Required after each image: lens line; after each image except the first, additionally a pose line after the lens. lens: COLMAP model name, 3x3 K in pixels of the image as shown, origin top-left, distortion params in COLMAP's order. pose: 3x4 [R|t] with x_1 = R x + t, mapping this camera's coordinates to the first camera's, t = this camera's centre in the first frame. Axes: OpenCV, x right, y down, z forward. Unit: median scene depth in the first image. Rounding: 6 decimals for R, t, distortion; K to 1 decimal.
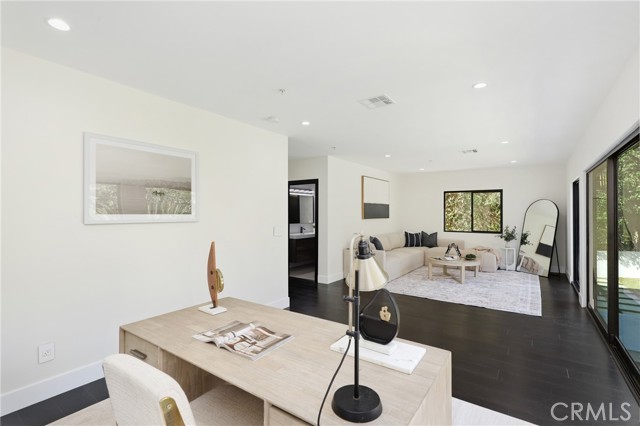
lens RADIAL K [[293.0, 0, 330.9], [0, 293.0, 208.0], [0, 0, 1]] dist [0.005808, -0.001002]
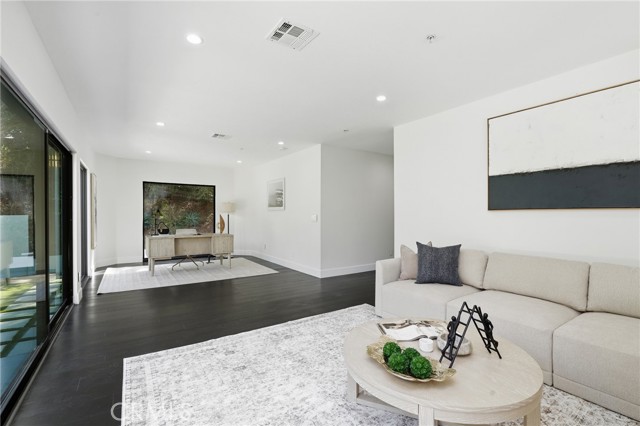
lens RADIAL K [[293.0, 0, 319.0], [0, 293.0, 216.9], [0, 0, 1]] dist [0.005808, -0.001002]
pose [[-0.356039, 0.012035, -0.934394, 0.651674], [0.016547, 0.999841, 0.006574, 0.040103], [0.934325, -0.013121, -0.356181, 0.920317]]
